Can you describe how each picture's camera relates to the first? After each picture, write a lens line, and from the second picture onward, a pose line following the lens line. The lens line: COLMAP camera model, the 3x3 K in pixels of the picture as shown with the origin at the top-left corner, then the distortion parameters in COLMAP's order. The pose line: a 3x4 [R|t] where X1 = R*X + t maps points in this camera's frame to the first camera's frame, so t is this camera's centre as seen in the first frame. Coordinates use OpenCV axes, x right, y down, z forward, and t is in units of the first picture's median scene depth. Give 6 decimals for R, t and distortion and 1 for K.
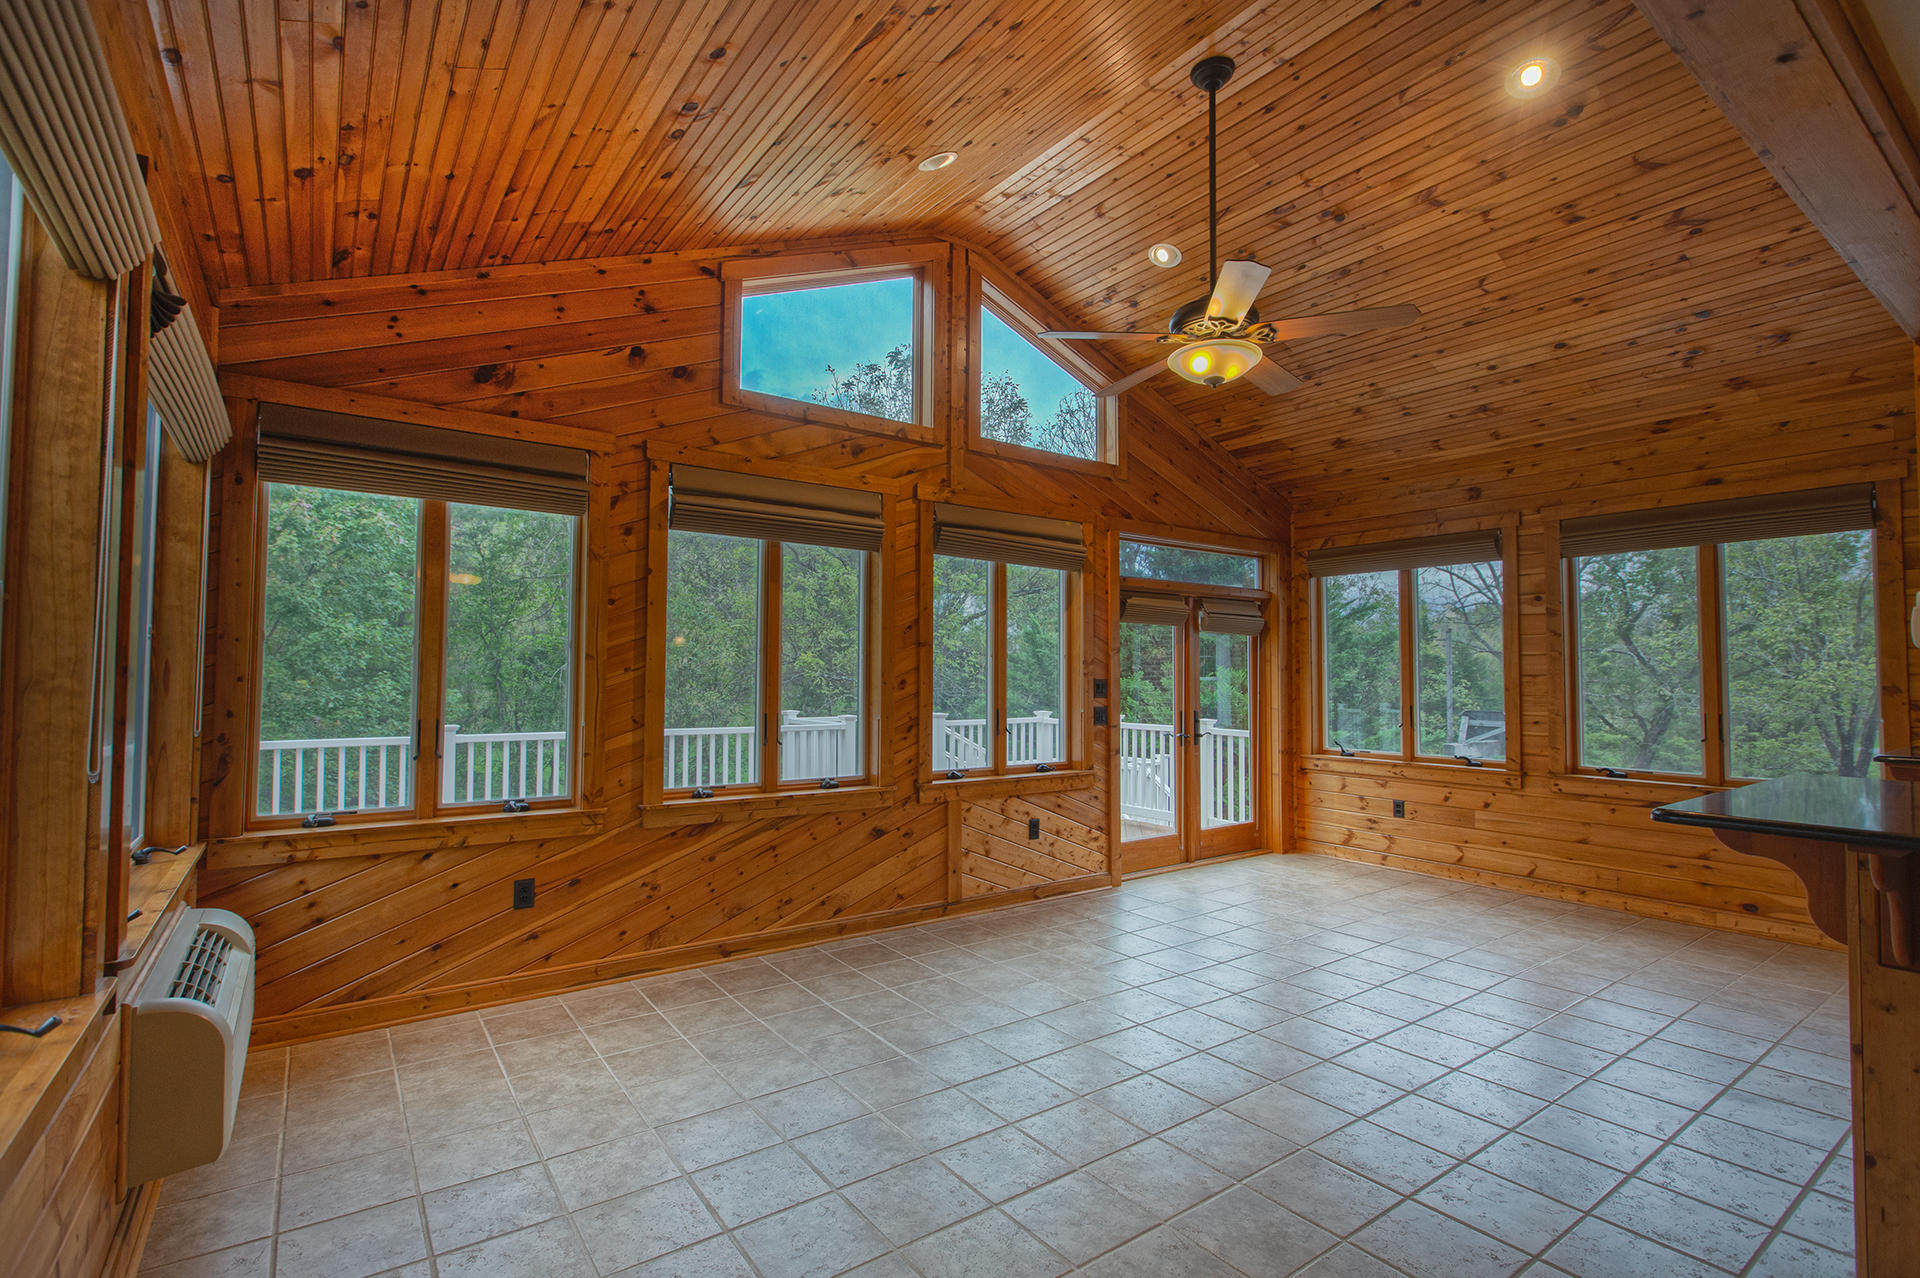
lens RADIAL K [[883.5, 0, 960.0], [0, 883.5, 639.0], [0, 0, 1]] dist [0.000949, 0.000238]
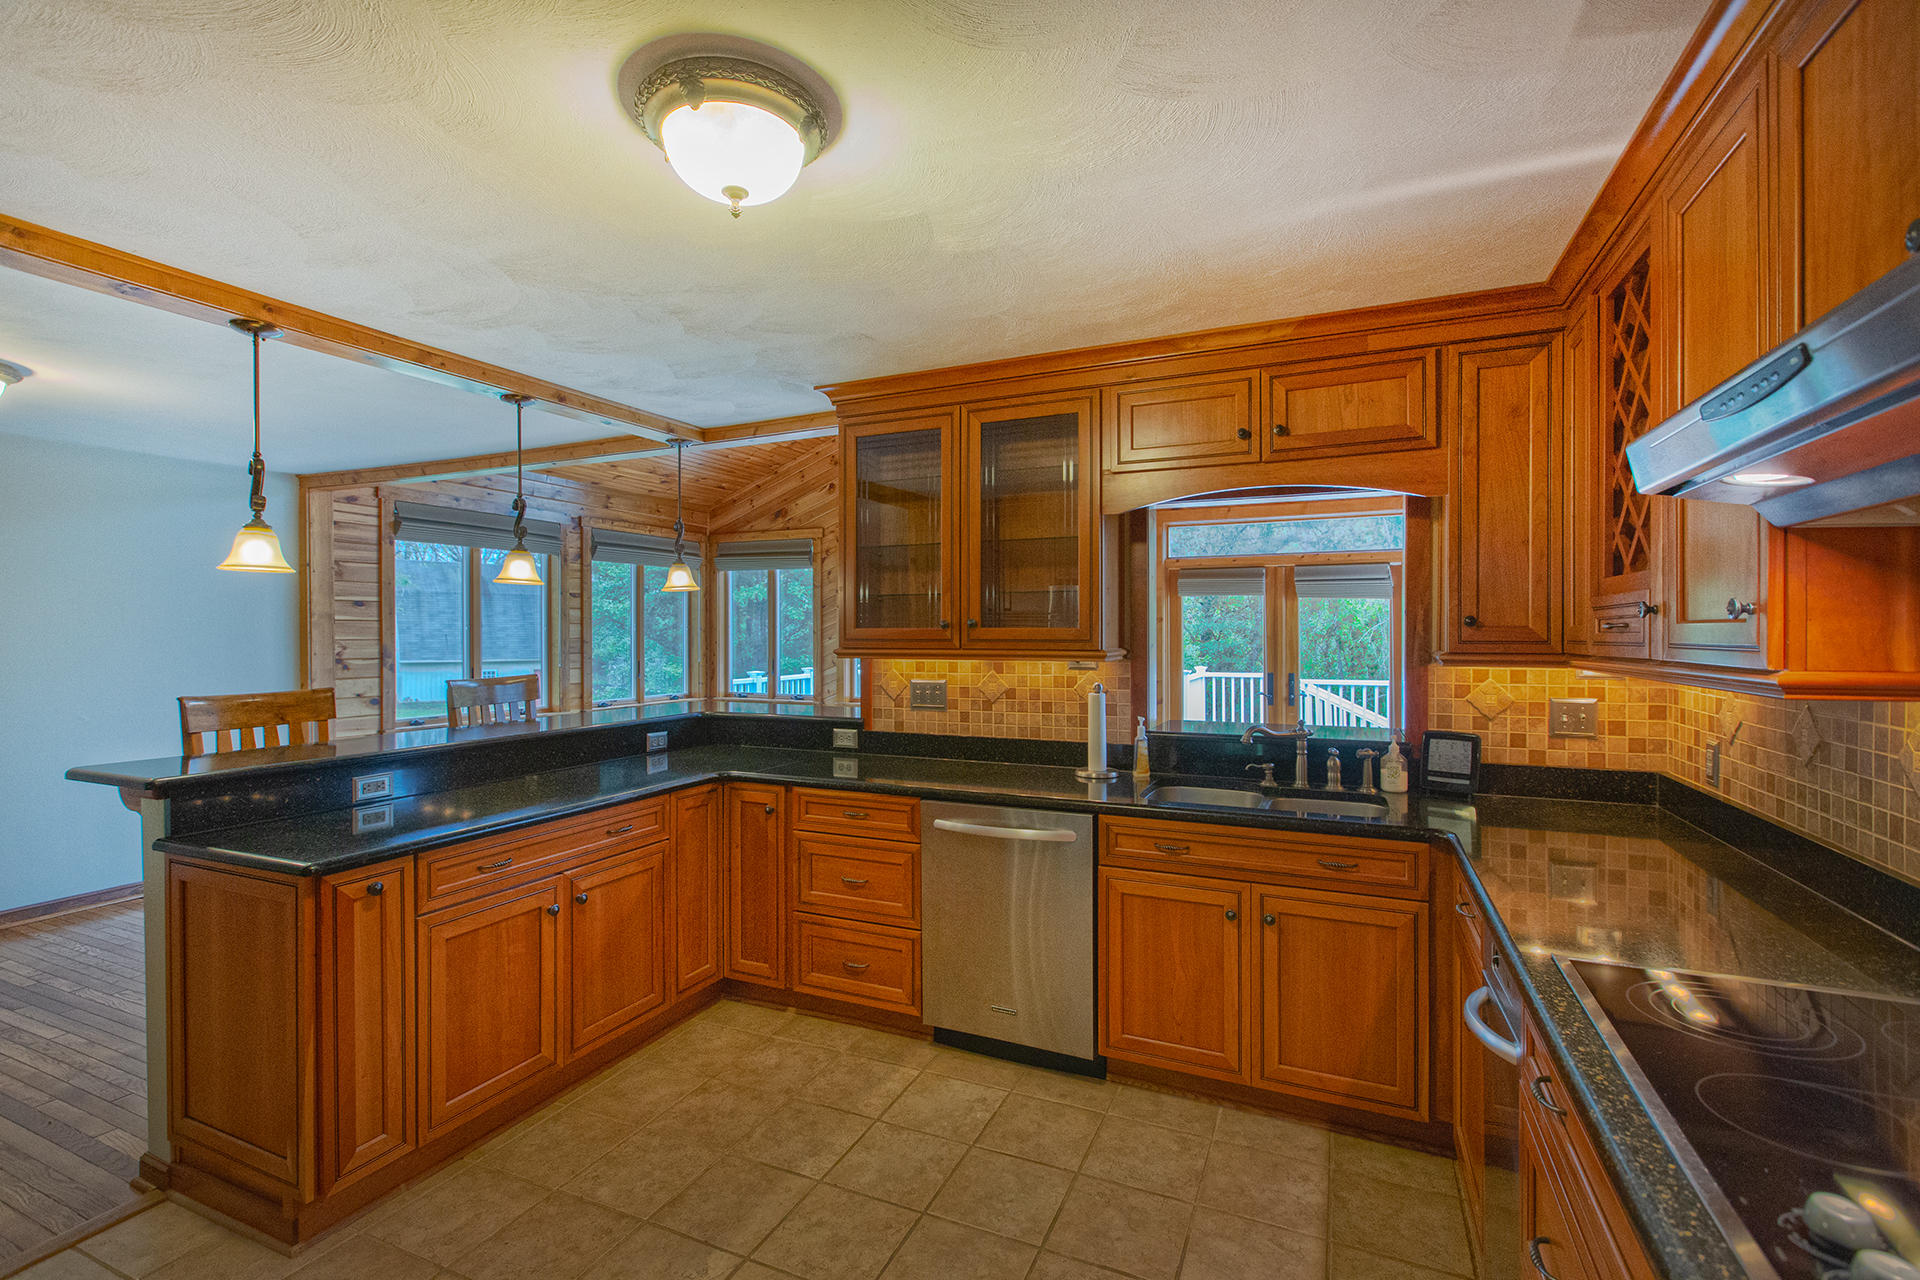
lens RADIAL K [[866.7, 0, 953.8], [0, 866.7, 636.0], [0, 0, 1]] dist [-0.000683, 0.000112]
pose [[0.496291, -0.003414, -0.868149, 1.093088], [0.040783, 0.998980, 0.019386, -0.000823], [0.867198, -0.045027, 0.495924, 0.158051]]
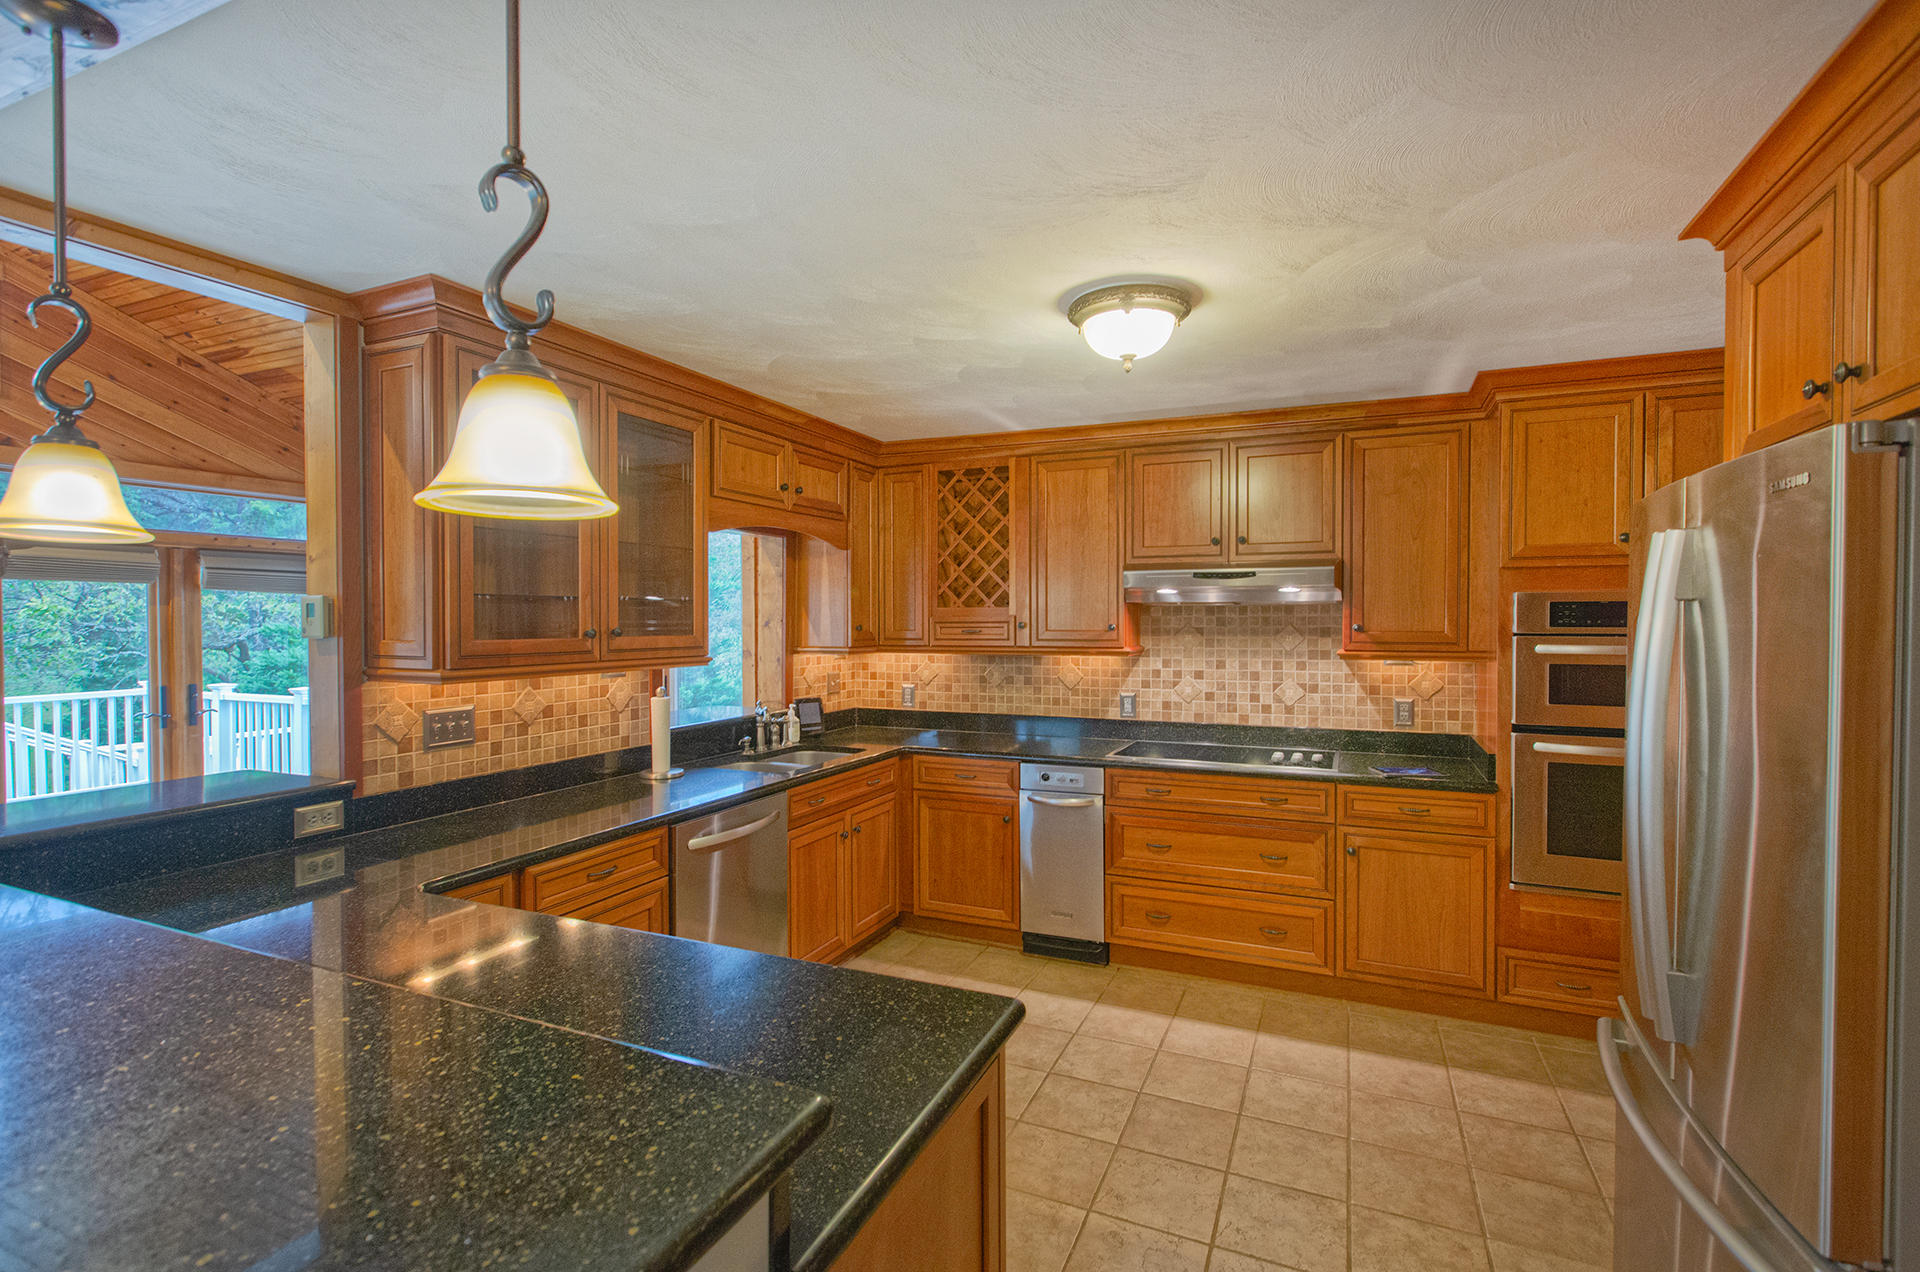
lens RADIAL K [[873.1, 0, 956.8], [0, 873.1, 631.6], [0, 0, 1]] dist [0.003039, 0.000366]
pose [[0.864809, -0.014058, 0.501904, 0.540712], [-0.014922, 0.998447, 0.053676, -0.027595], [-0.501879, -0.053909, 0.863256, -0.086827]]
